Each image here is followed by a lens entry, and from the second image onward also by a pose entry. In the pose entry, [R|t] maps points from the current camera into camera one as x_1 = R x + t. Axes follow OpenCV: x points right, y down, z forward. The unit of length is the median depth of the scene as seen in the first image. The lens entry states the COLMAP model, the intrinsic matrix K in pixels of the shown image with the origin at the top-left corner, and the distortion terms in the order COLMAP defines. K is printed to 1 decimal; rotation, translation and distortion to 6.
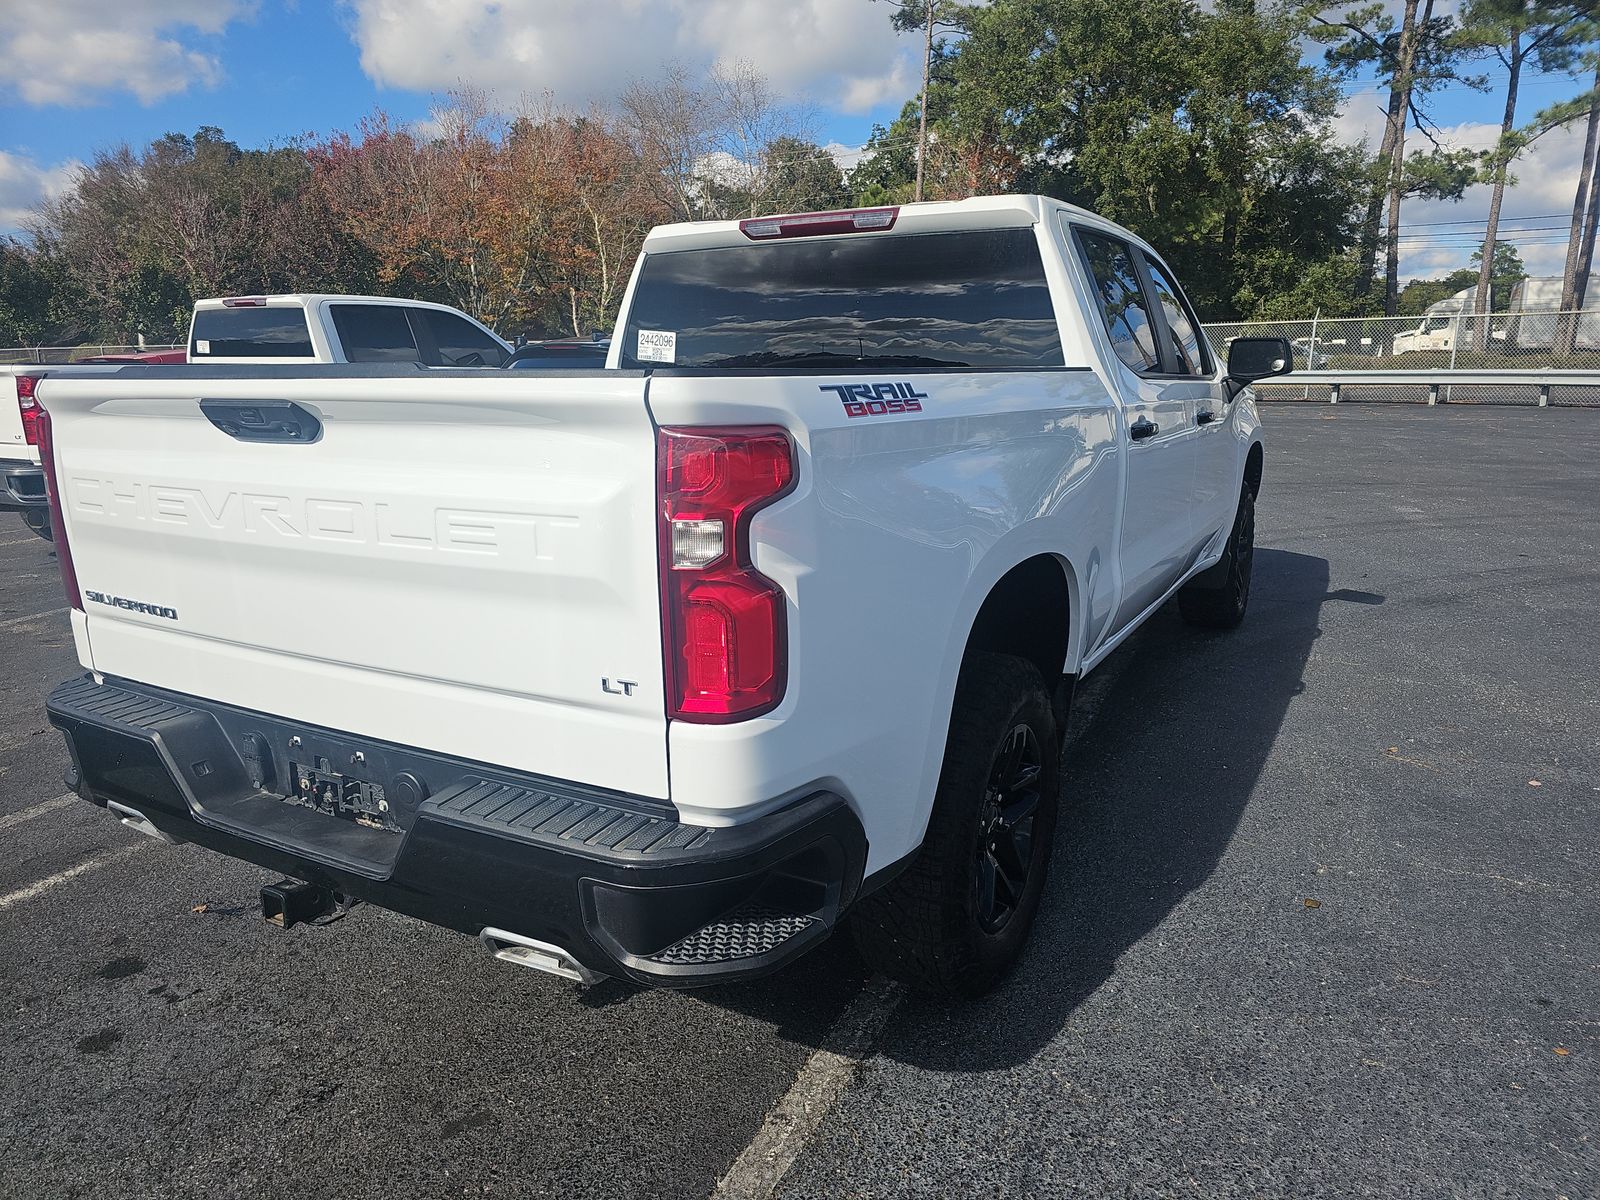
lens RADIAL K [[1097.4, 0, 817.7], [0, 1097.4, 578.3], [0, 0, 1]] dist [0.051127, -0.055985]
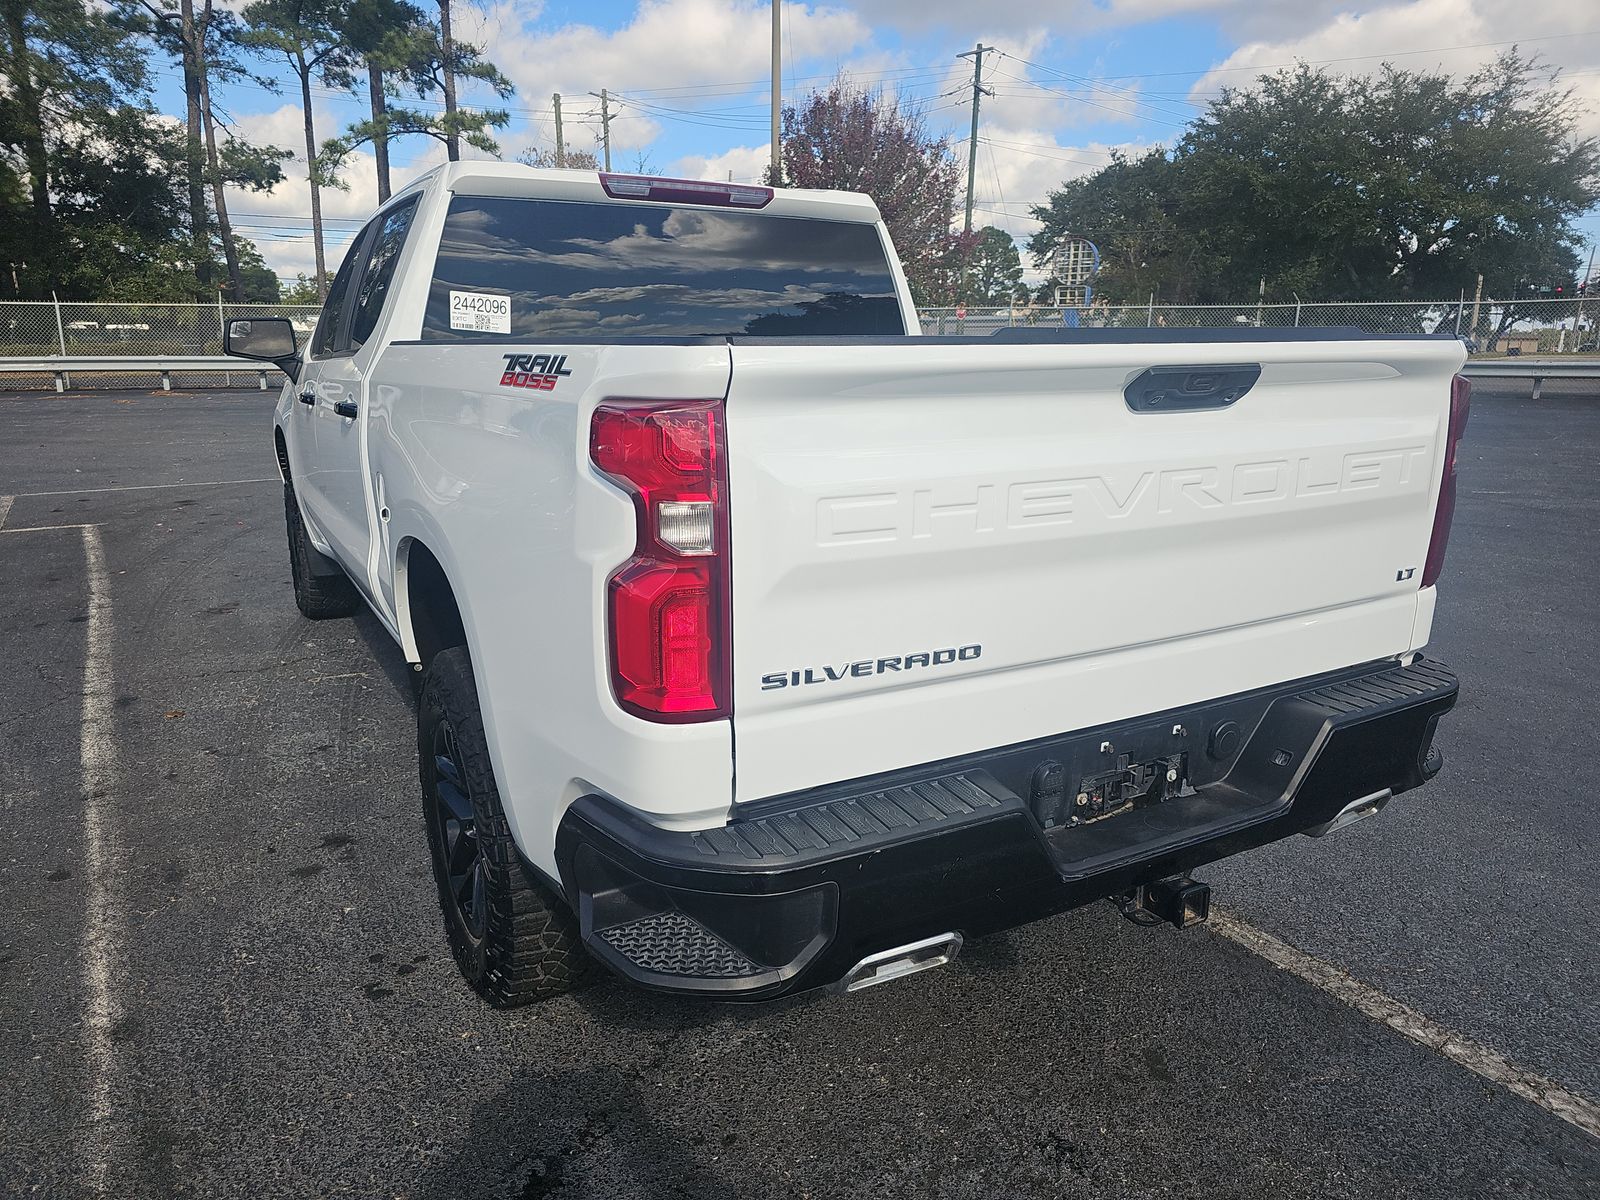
lens RADIAL K [[1067.6, 0, 800.0], [0, 1067.6, 600.0], [0, 0, 1]] dist [0.000374, -0.001136]
pose [[0.488940, -0.199317, 0.849241, -0.134882], [0.166325, 0.976987, 0.133540, -0.013035], [-0.856314, 0.075958, 0.510839, 0.076638]]
